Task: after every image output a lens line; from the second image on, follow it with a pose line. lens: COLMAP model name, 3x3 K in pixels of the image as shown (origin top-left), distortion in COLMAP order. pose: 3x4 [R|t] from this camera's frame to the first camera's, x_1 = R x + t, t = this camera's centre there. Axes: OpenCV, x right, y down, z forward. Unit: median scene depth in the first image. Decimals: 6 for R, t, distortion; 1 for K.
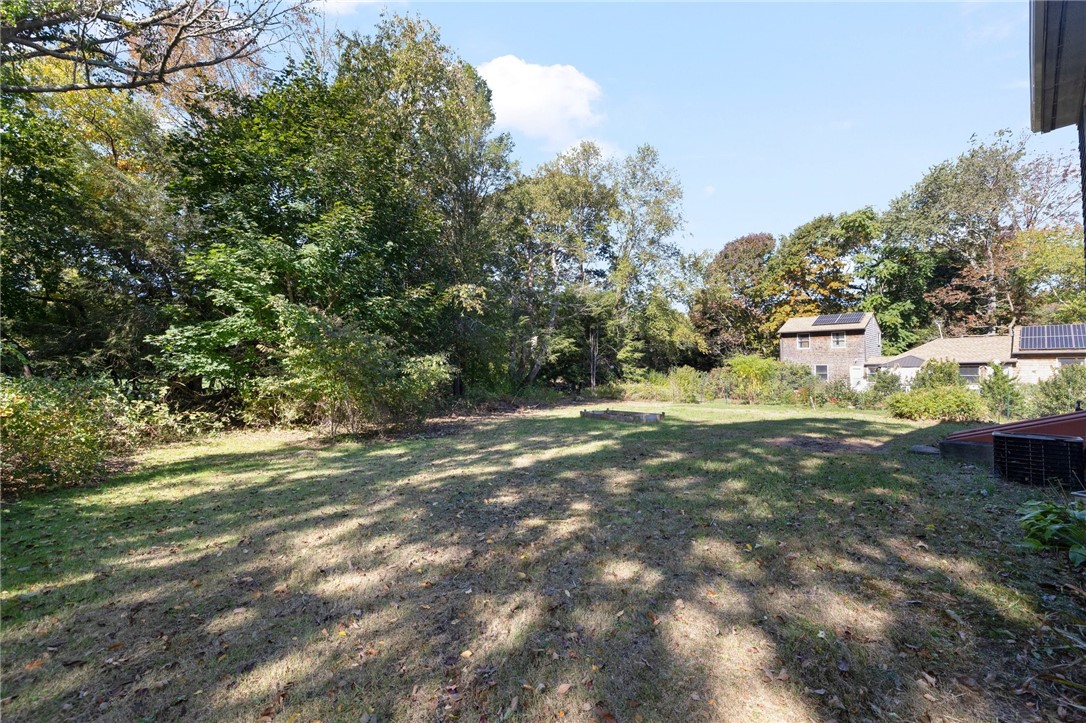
lens RADIAL K [[441.8, 0, 543.0], [0, 441.8, 361.5], [0, 0, 1]] dist [-0.000195, -0.000033]
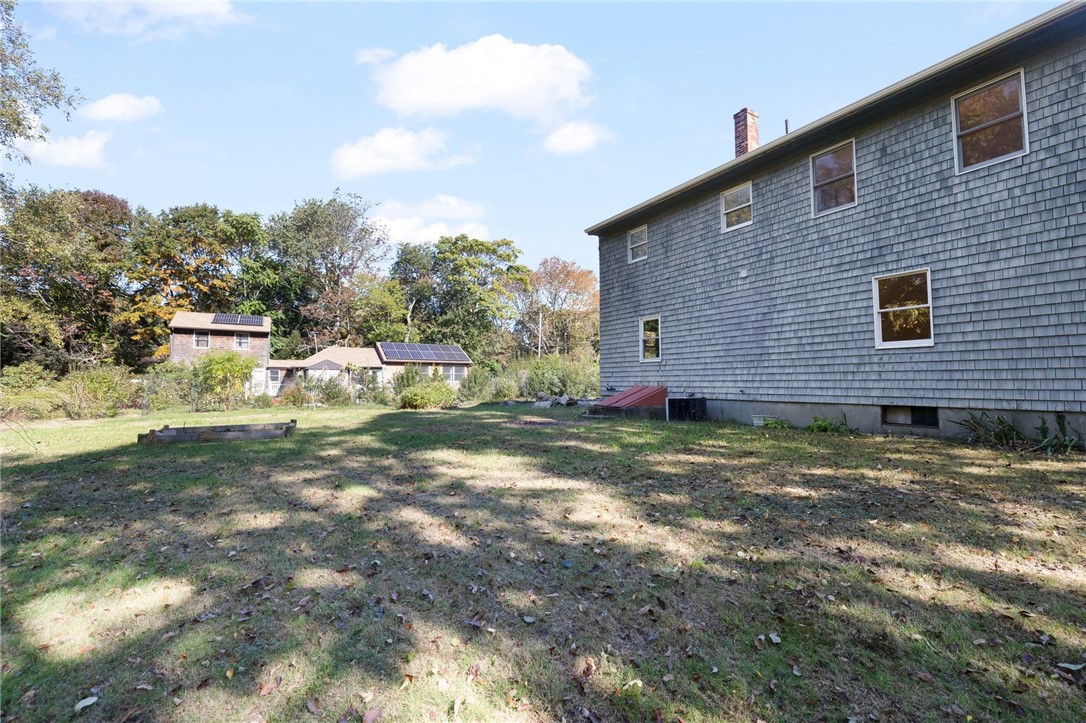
lens RADIAL K [[441.8, 0, 543.0], [0, 441.8, 361.5], [0, 0, 1]] dist [-0.000195, -0.000033]
pose [[0.201716, 0.034706, 0.978829, -0.124642], [-0.017191, 0.999344, -0.031891, 0.013397], [-0.979293, -0.010394, 0.202180, 0.159316]]
